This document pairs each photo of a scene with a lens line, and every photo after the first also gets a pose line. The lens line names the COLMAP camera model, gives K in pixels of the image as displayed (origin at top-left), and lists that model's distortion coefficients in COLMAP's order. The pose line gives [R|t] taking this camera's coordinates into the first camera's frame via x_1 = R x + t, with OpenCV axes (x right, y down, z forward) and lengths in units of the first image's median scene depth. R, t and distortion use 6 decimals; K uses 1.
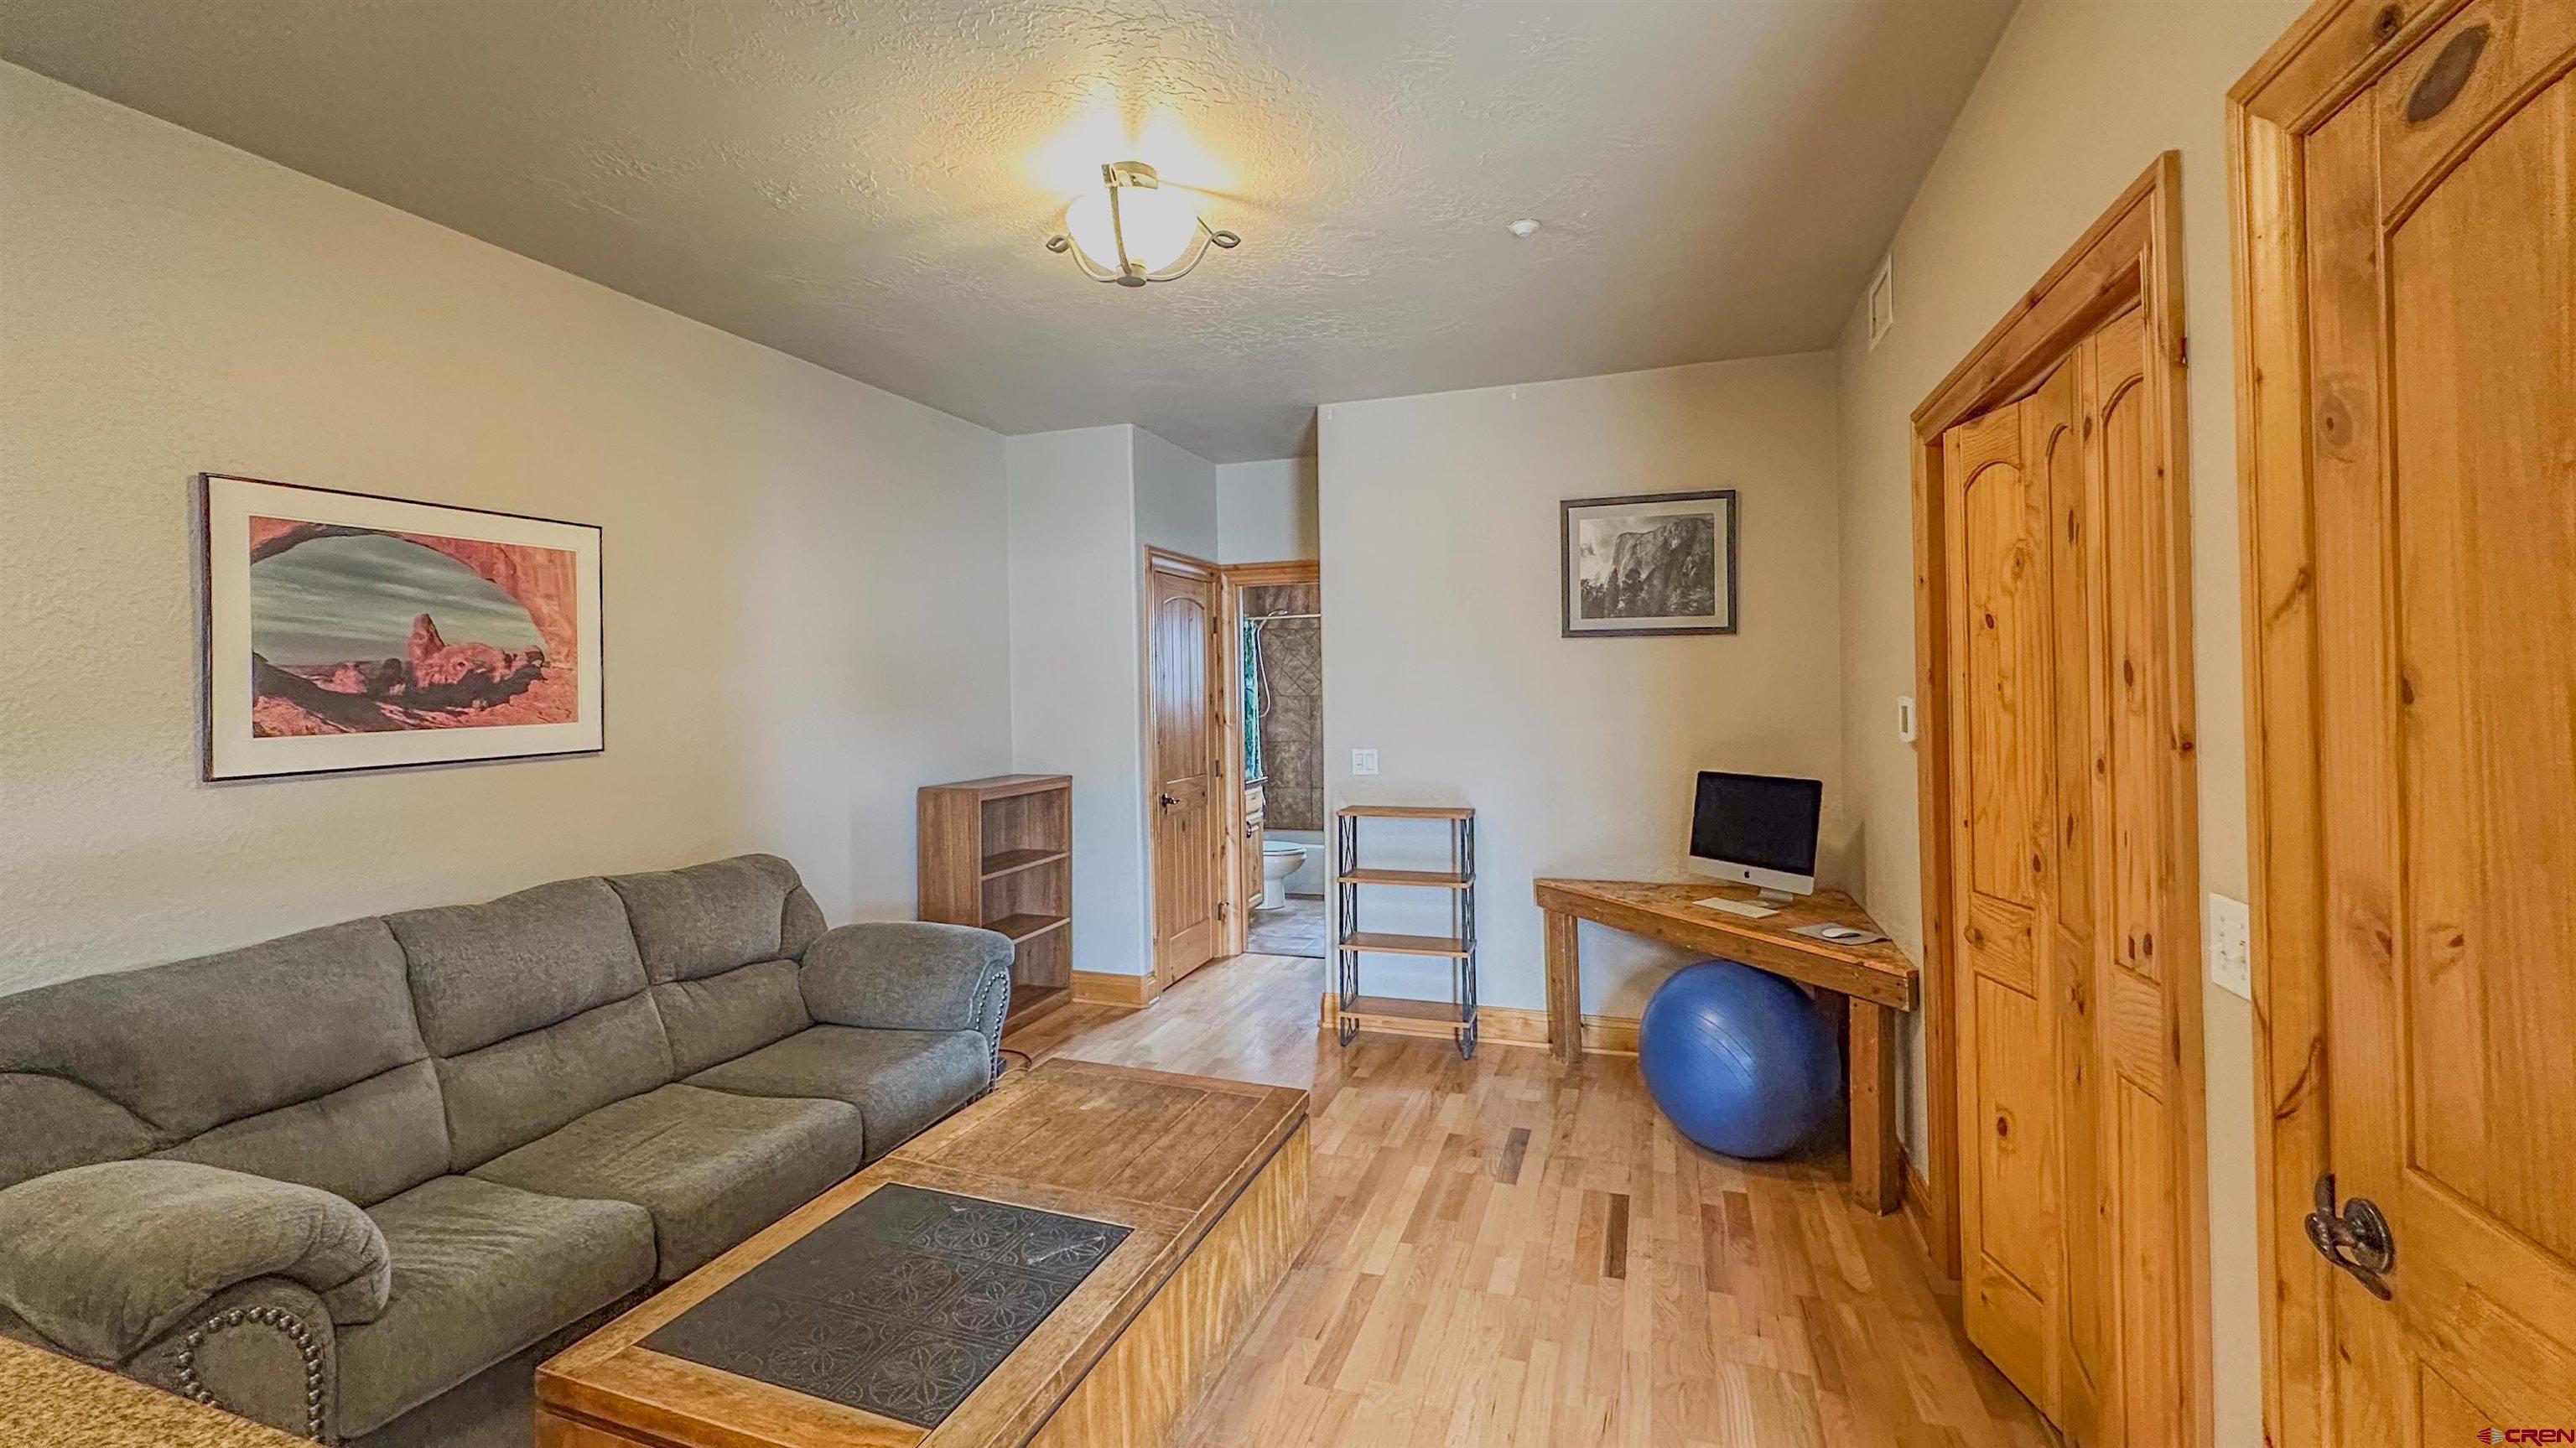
lens RADIAL K [[1068.8, 0, 1279.5], [0, 1068.8, 681.3], [0, 0, 1]] dist [-0.000110, 0.000069]
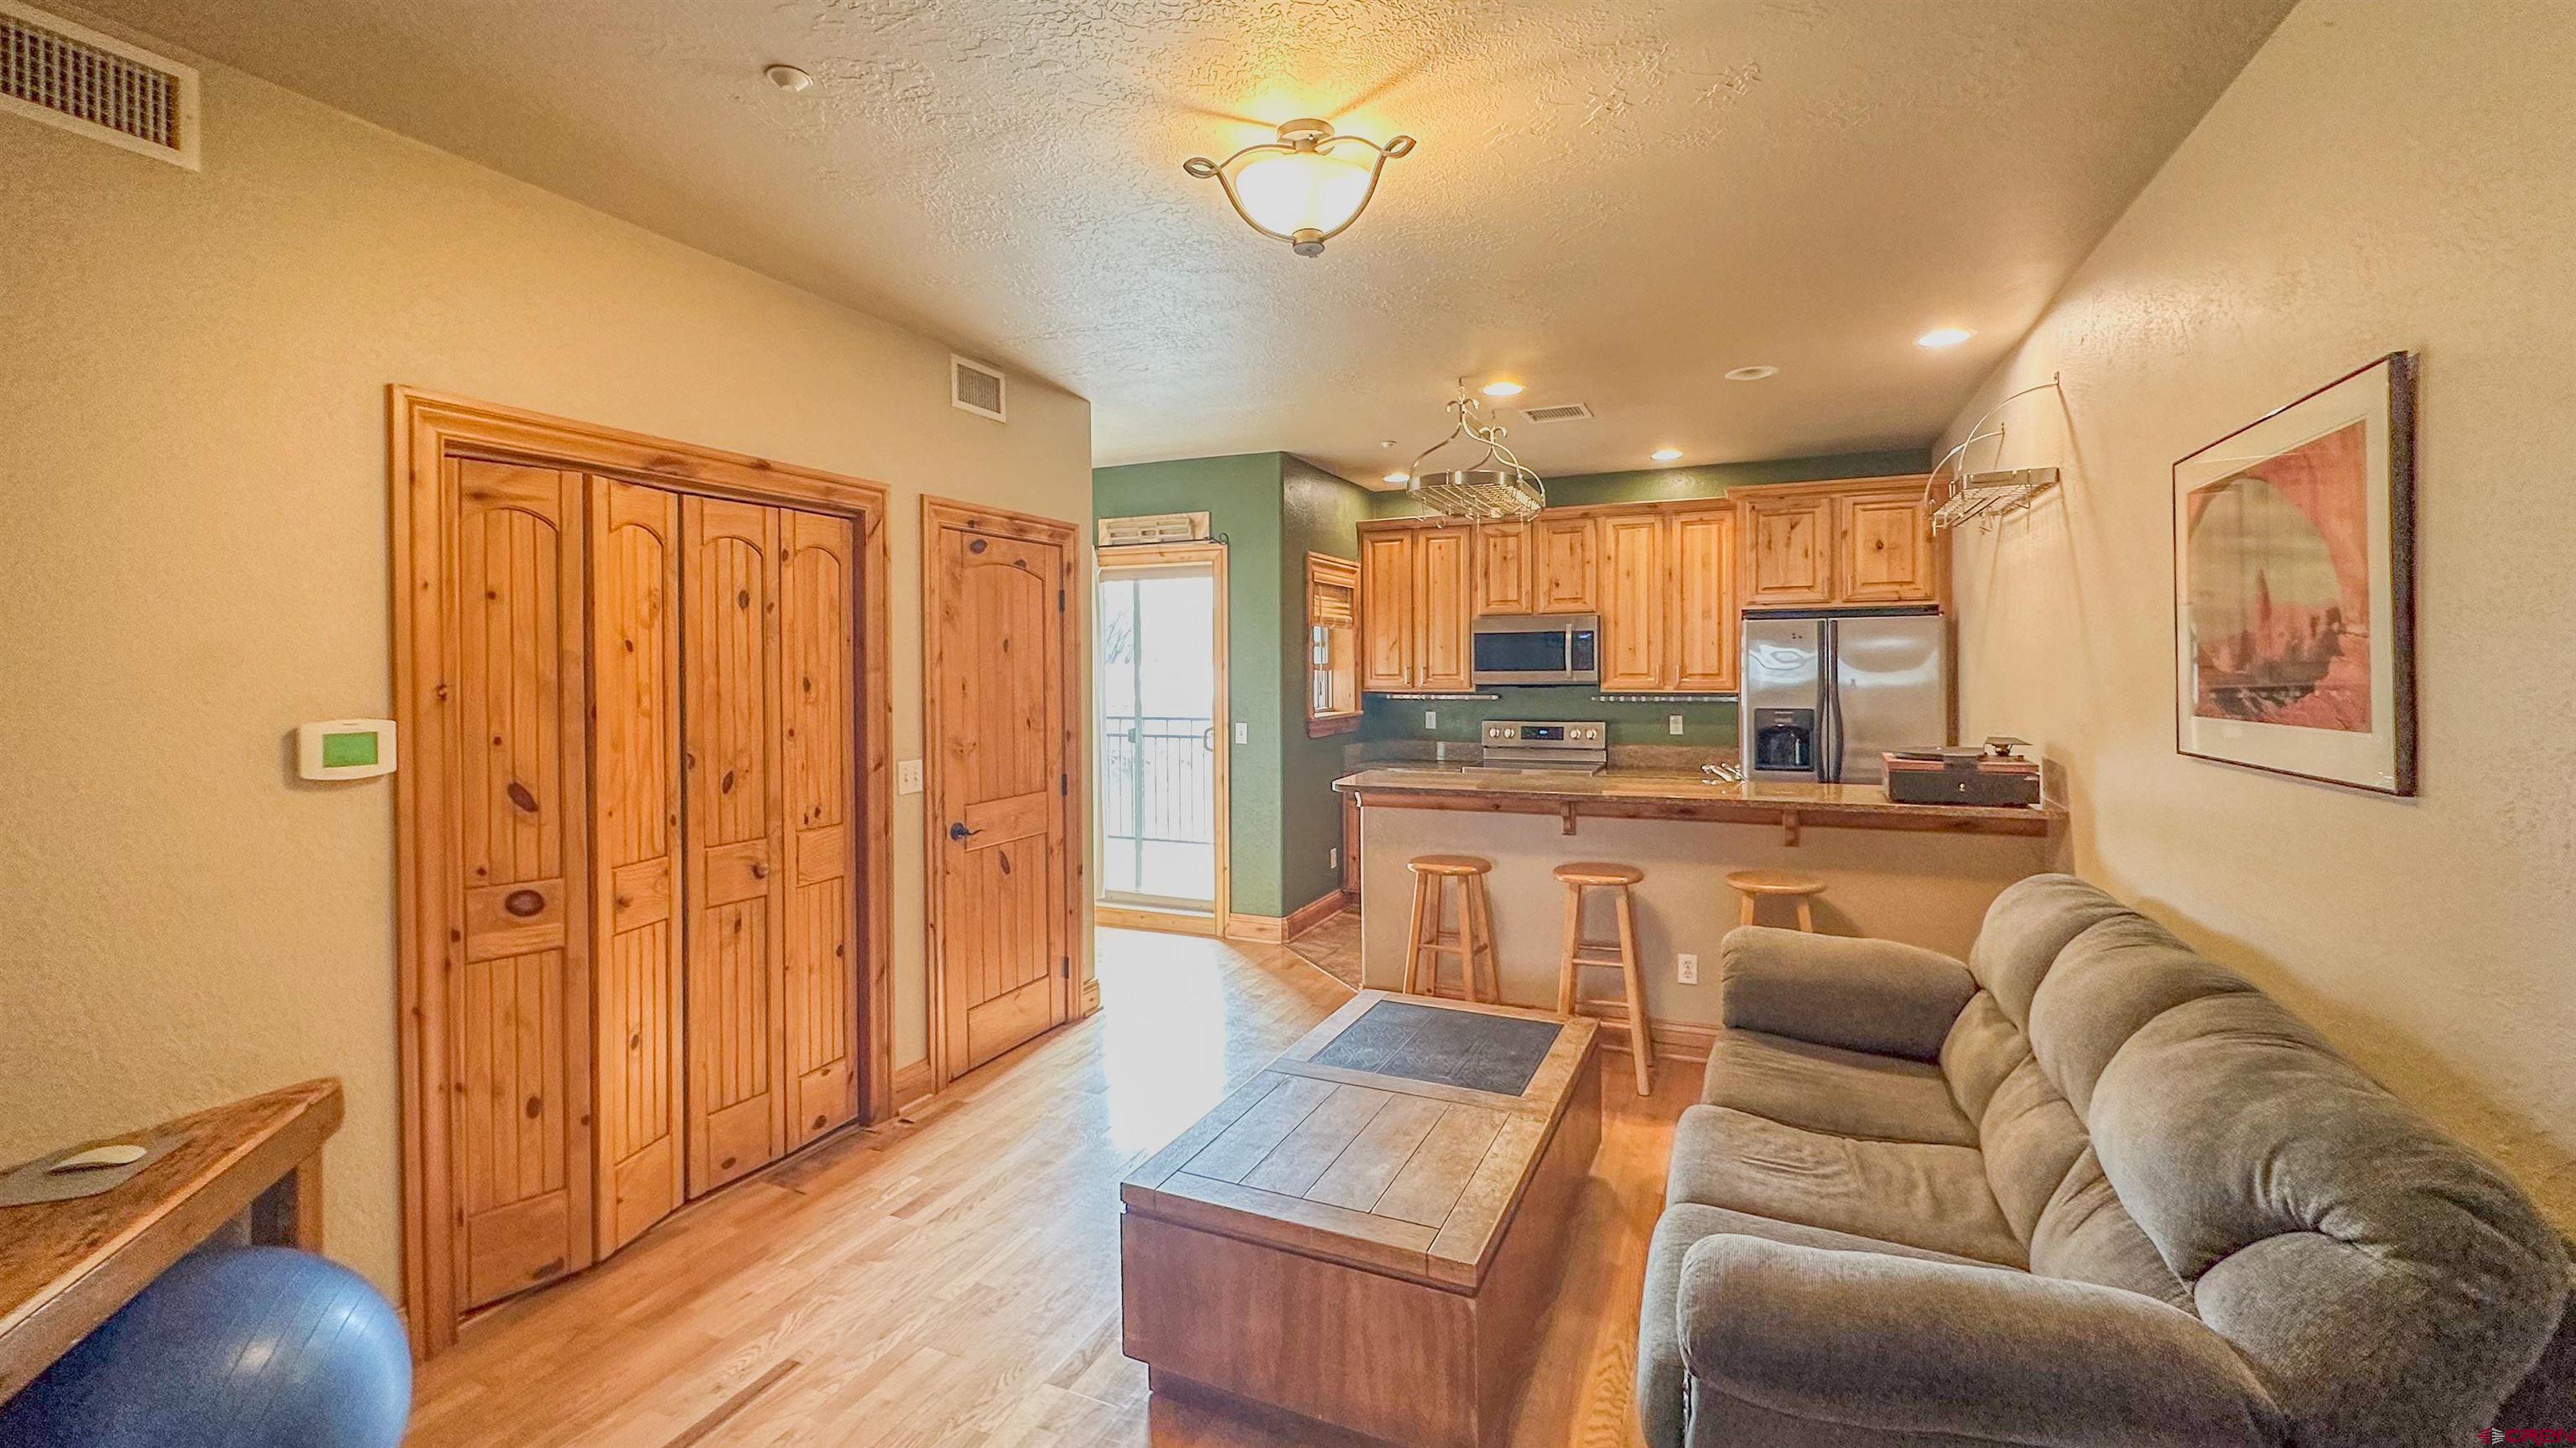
lens RADIAL K [[1000.5, 0, 1297.0], [0, 1000.5, 683.2], [0, 0, 1]] dist [-0.000388, 0.000076]
pose [[-0.997470, 0.022596, 0.067396, -0.154029], [0.023291, 0.999683, 0.009548, -0.004822], [-0.067159, 0.011093, -0.997681, 1.617373]]
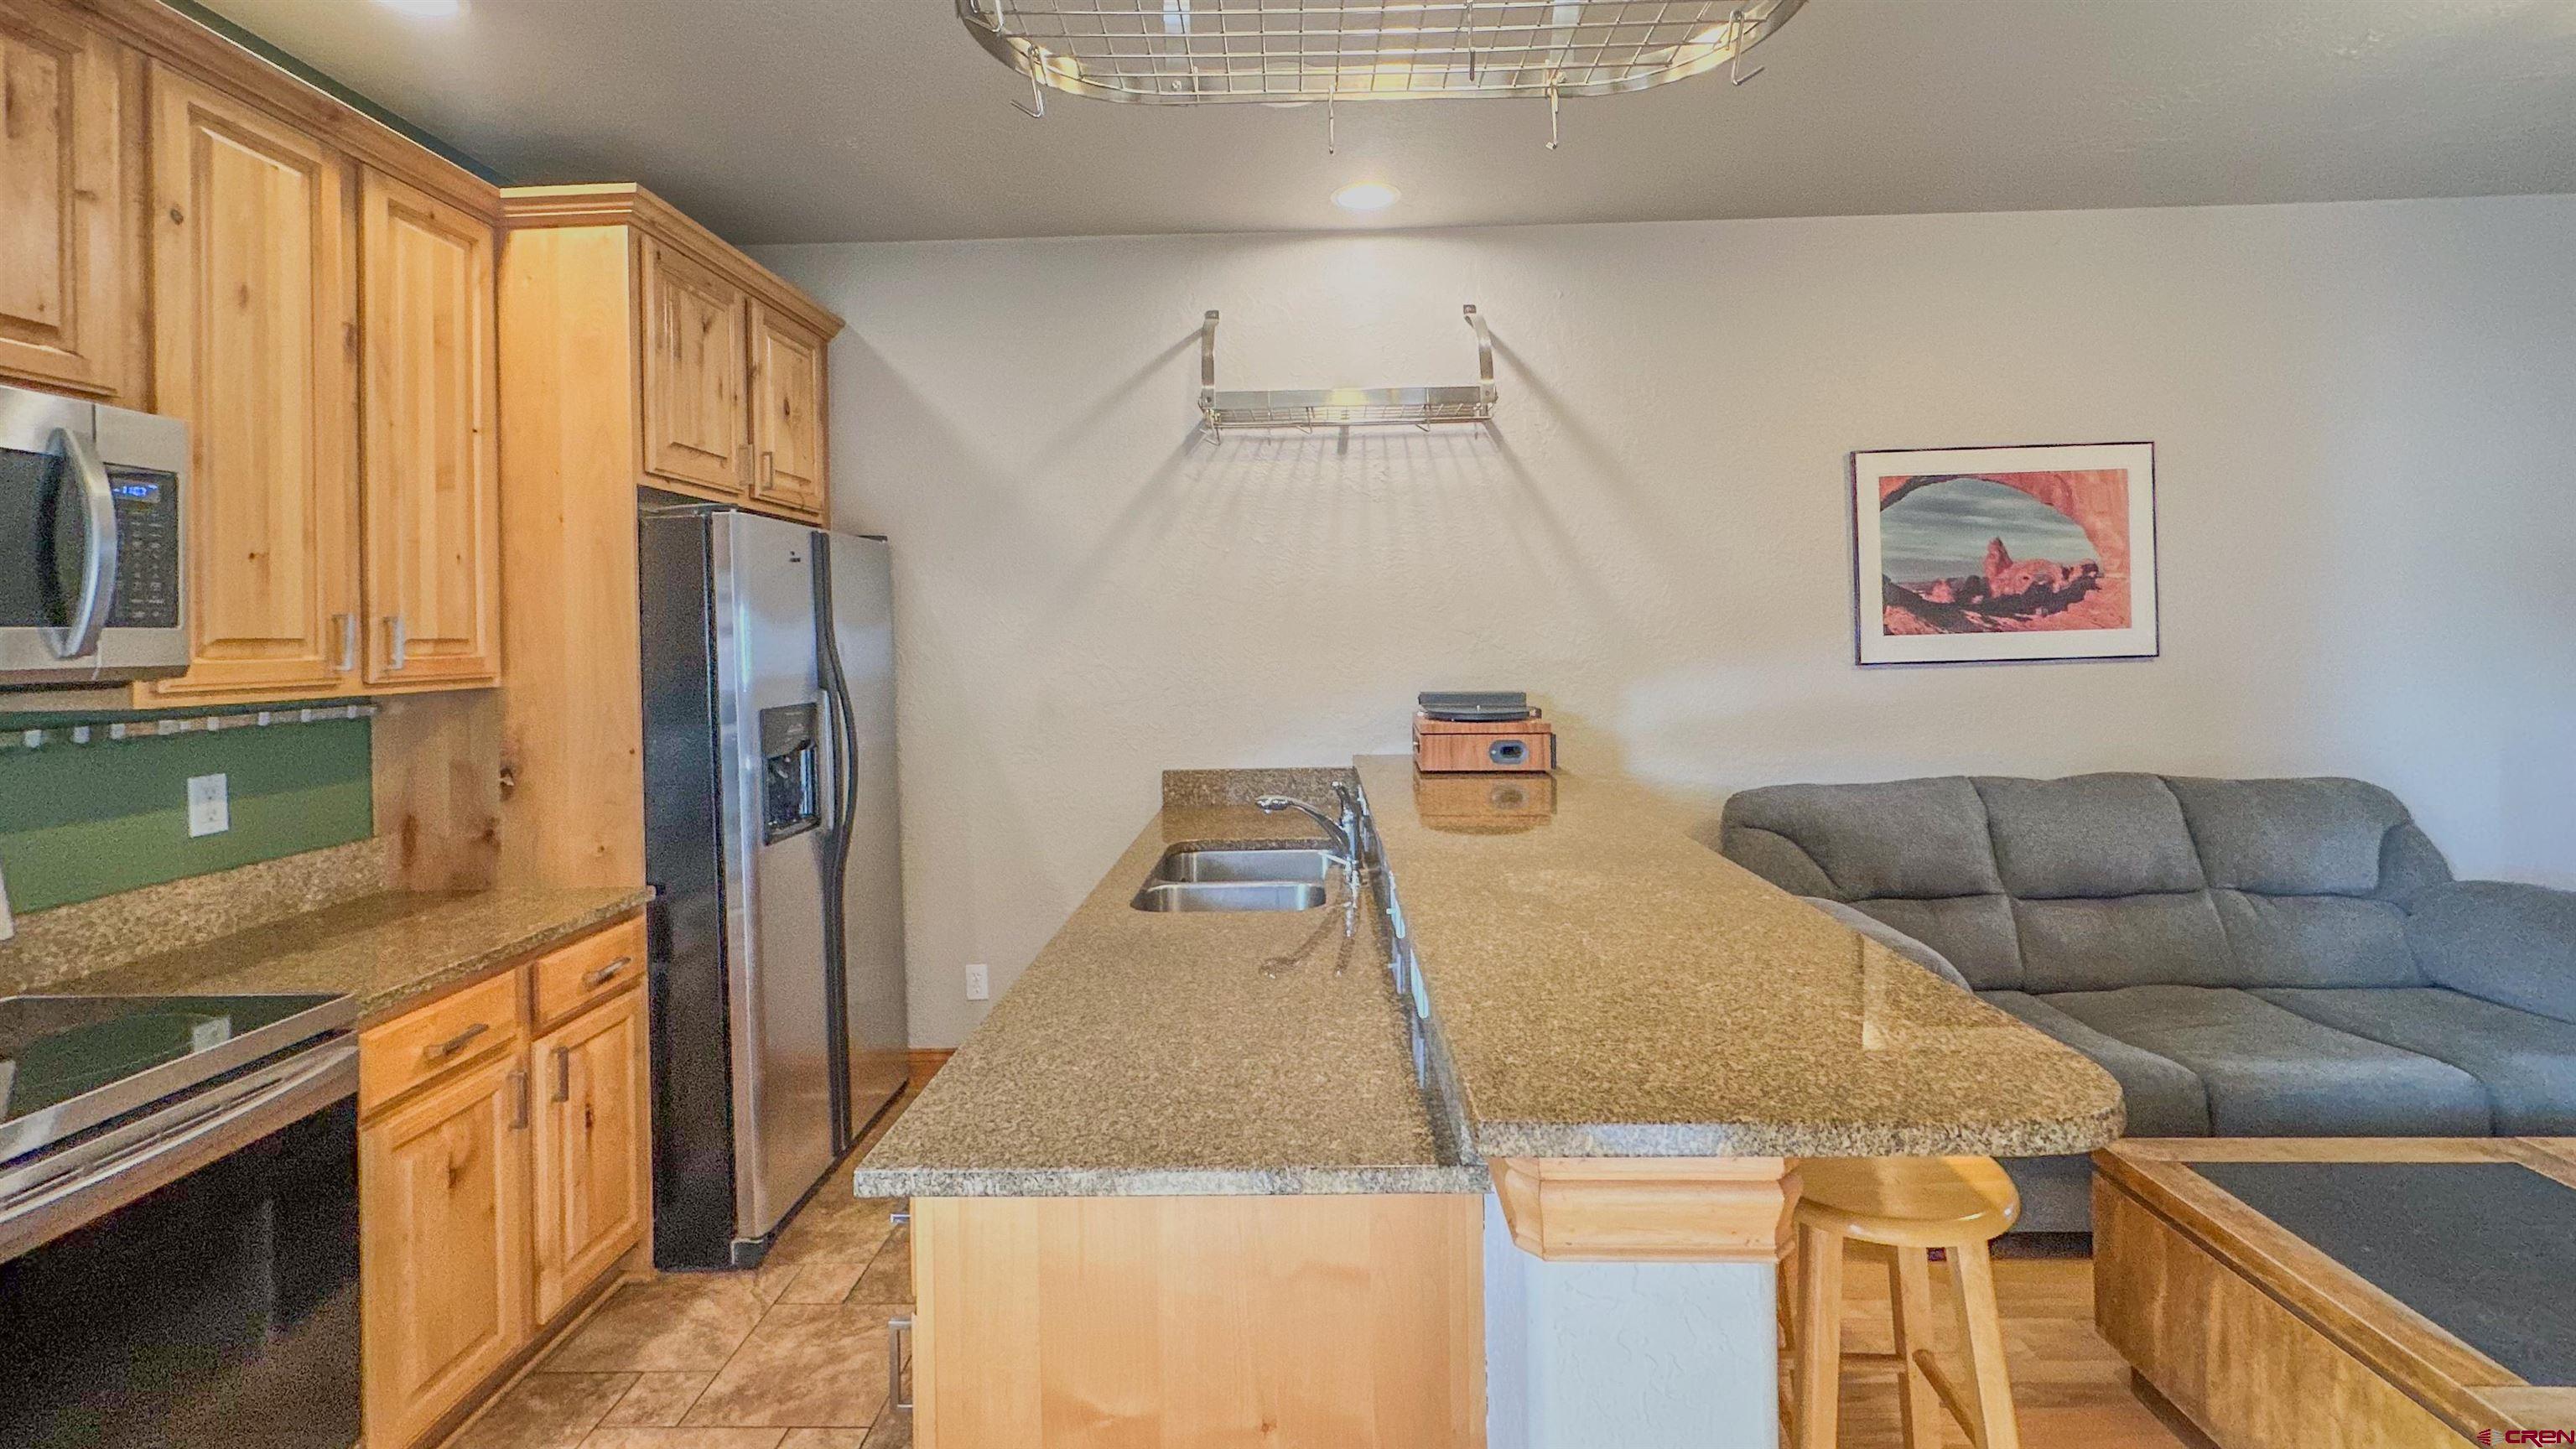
lens RADIAL K [[1081.1, 0, 1282.4], [0, 1081.1, 624.2], [0, 0, 1]] dist [-0.001298, 0.000231]
pose [[0.308763, 0.000786, -0.951139, 0.115322], [0.020022, 0.999773, 0.007326, 0.009766], [0.950928, -0.021305, 0.308677, -0.149622]]
